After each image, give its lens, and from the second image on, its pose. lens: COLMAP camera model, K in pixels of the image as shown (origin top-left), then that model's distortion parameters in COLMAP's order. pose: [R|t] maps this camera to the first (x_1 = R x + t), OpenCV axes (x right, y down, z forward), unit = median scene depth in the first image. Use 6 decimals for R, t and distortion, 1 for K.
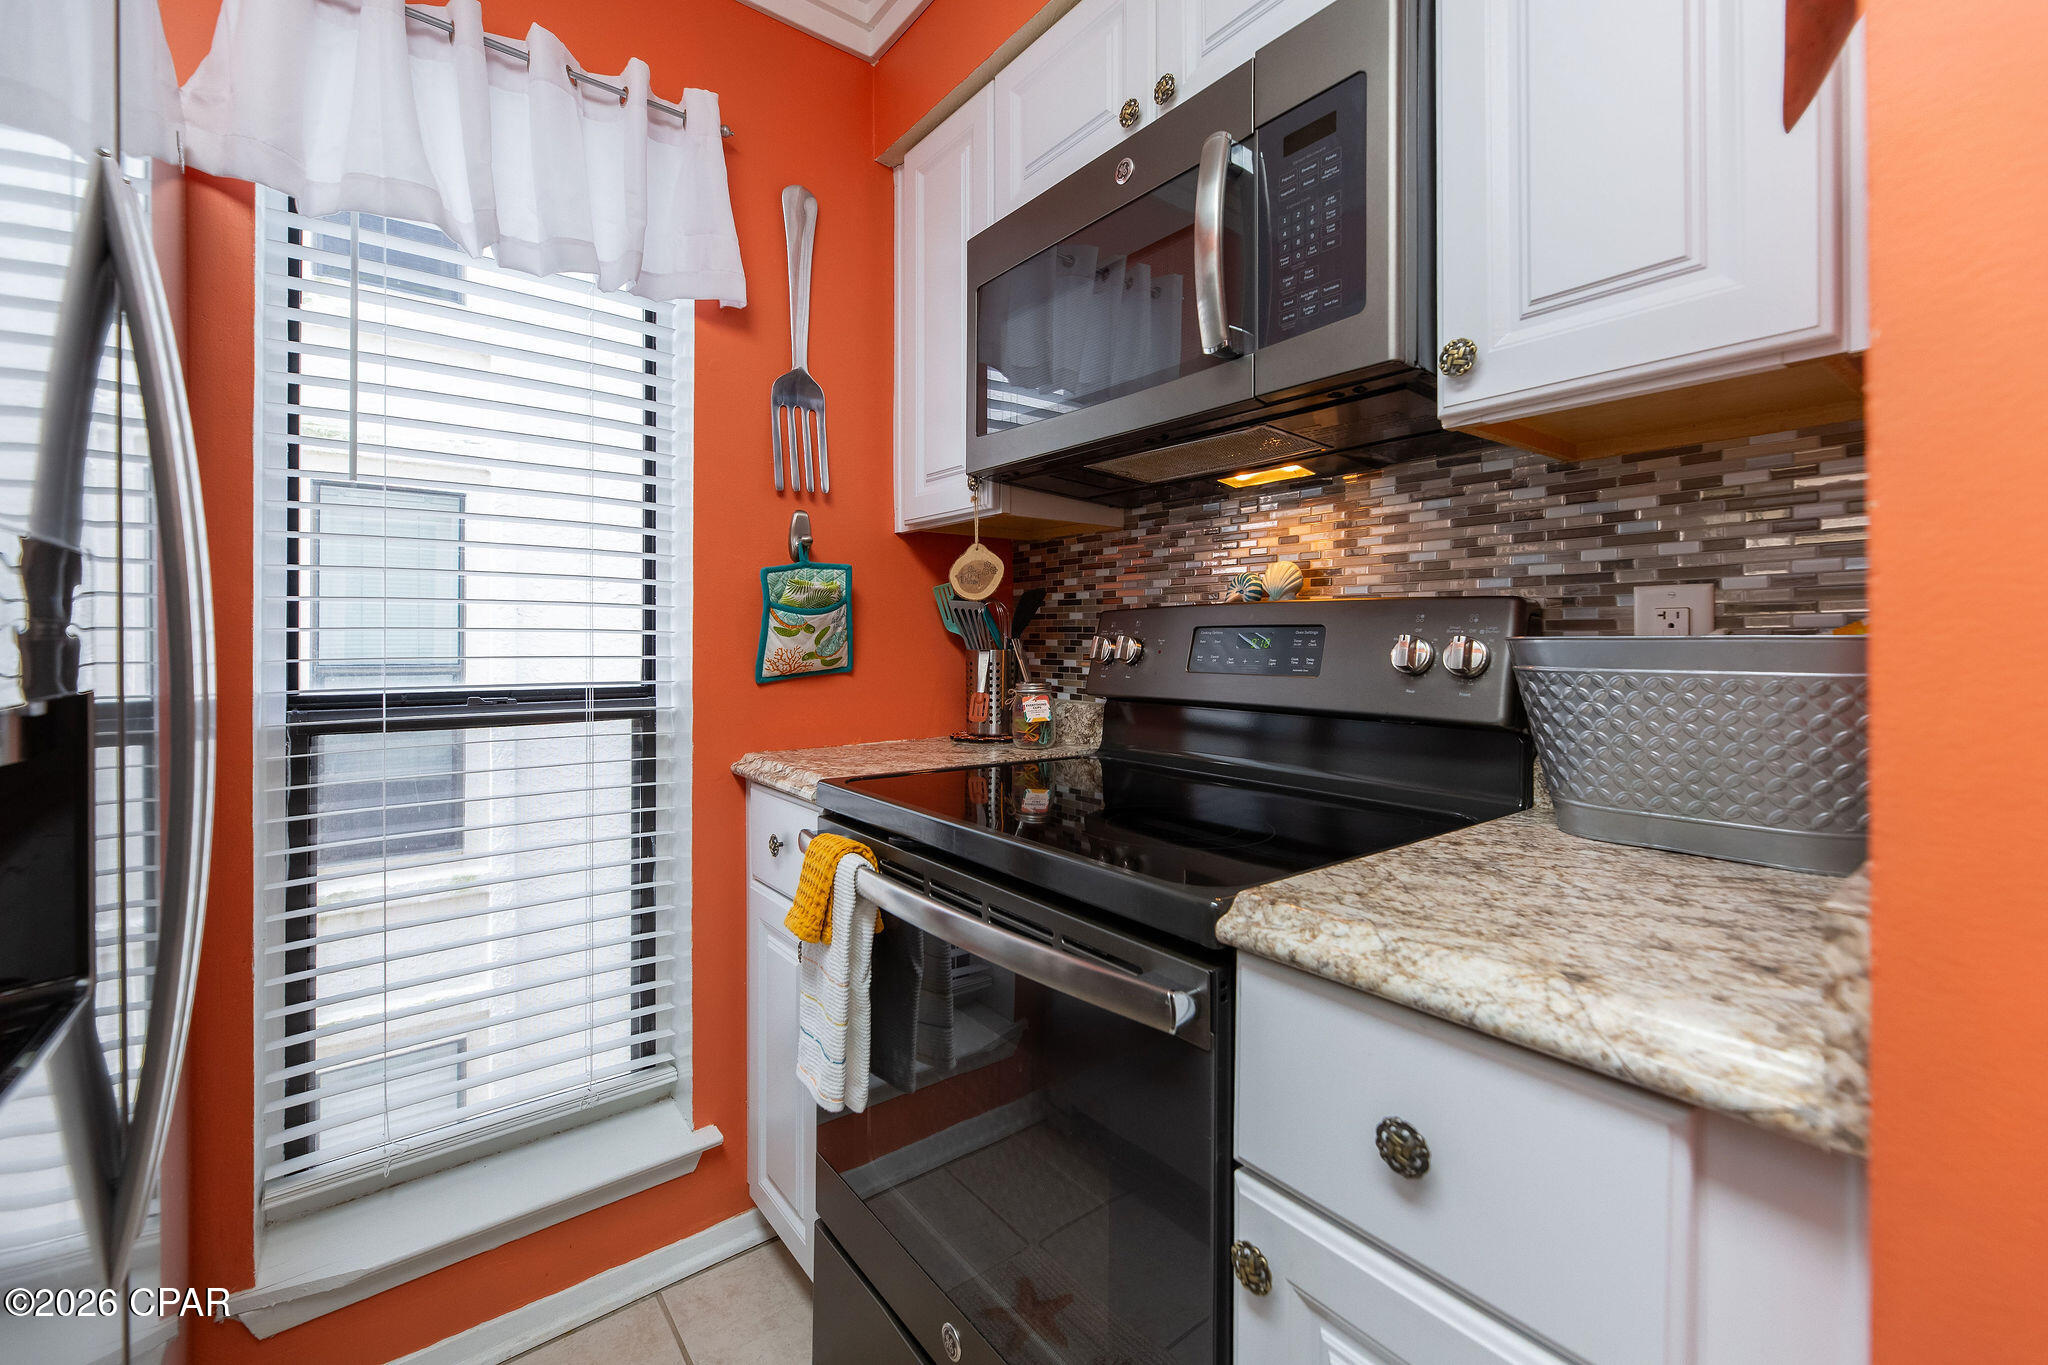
lens RADIAL K [[869.6, 0, 1070.2], [0, 869.6, 637.3], [0, 0, 1]] dist [-0.000736, -0.000222]
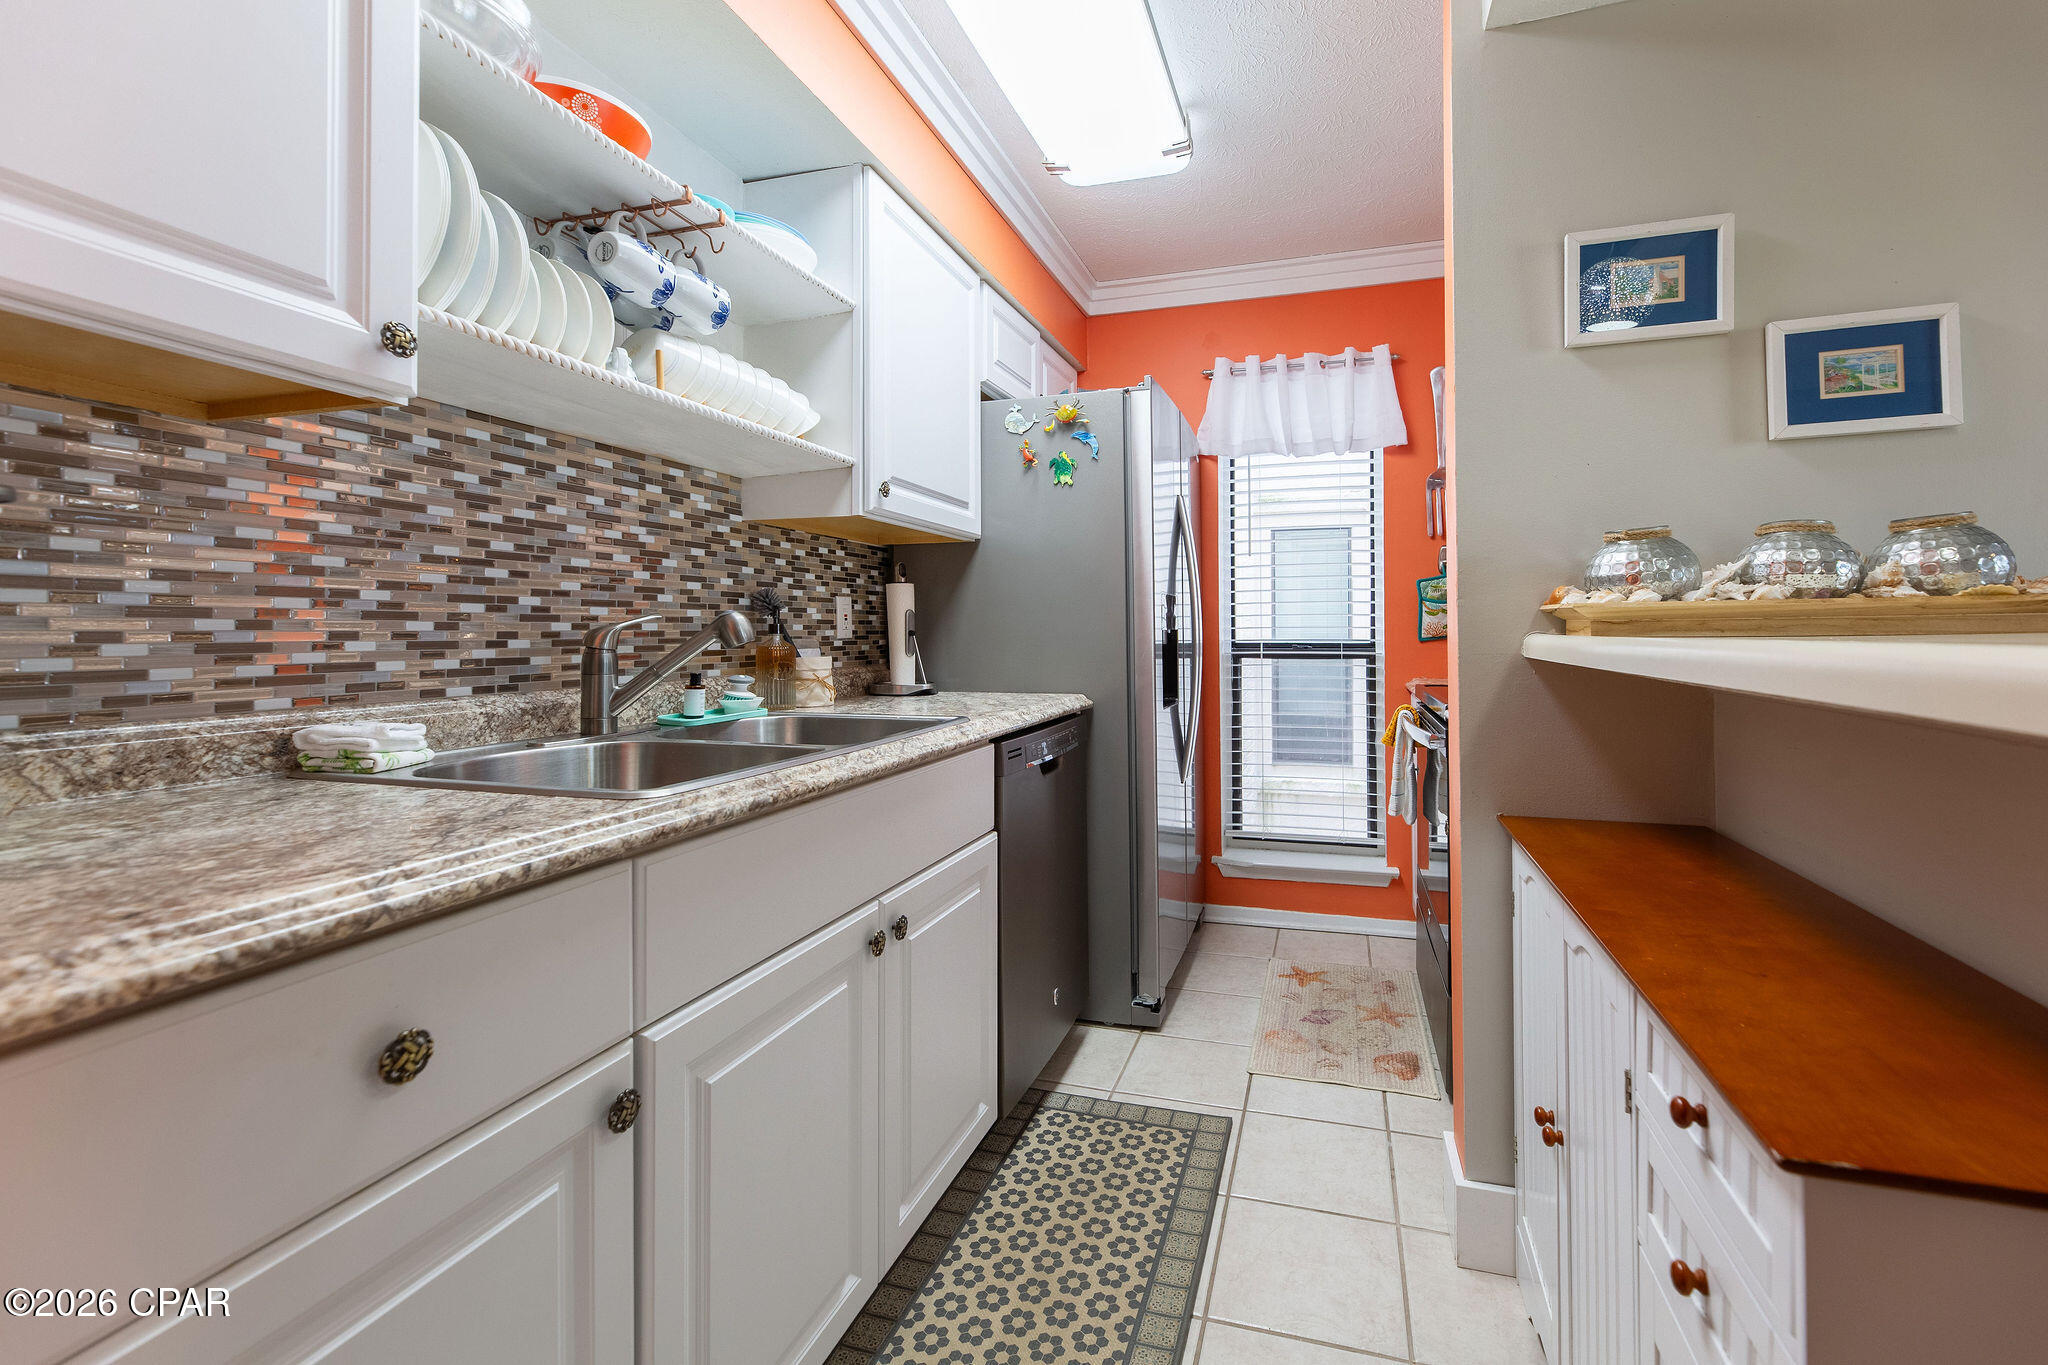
lens RADIAL K [[912.1, 0, 1021.2], [0, 912.1, 635.5], [0, 0, 1]] dist [-0.000381, -0.000017]
pose [[0.514774, 0.001231, -0.857325, 0.898769], [0.013416, 0.999865, 0.009491, 0.011191], [0.857221, -0.016388, 0.514688, -0.759909]]
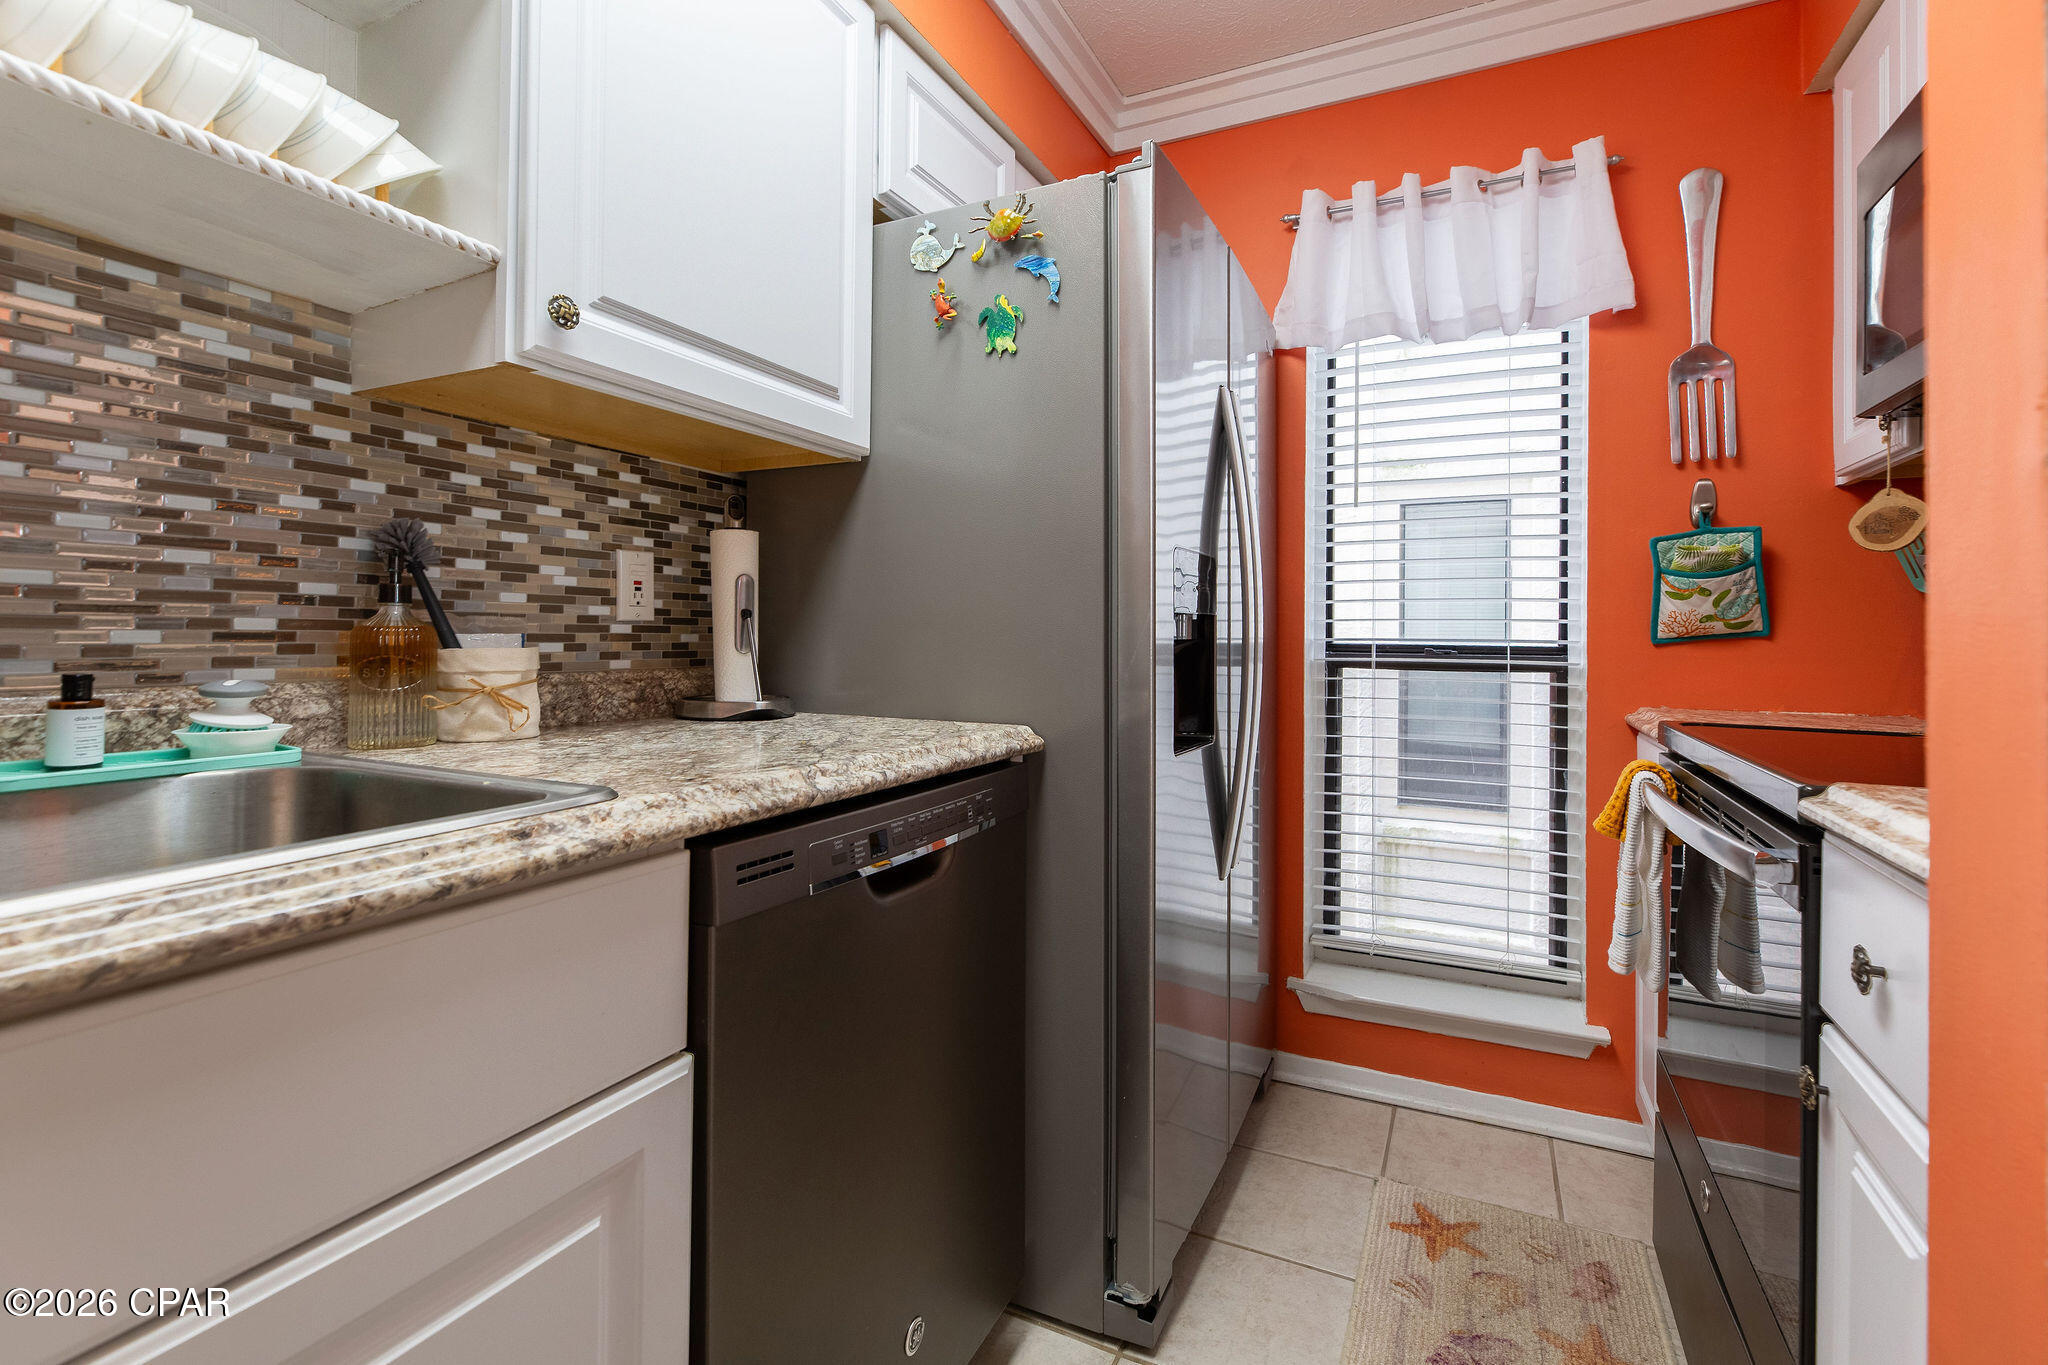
lens RADIAL K [[912.1, 0, 1021.2], [0, 912.1, 635.5], [0, 0, 1]] dist [-0.000381, -0.000017]
pose [[0.396481, 0.002753, -0.918039, 0.385021], [-0.001037, 0.999996, 0.002551, 0.040948], [0.918043, -0.000060, 0.396482, -0.187582]]
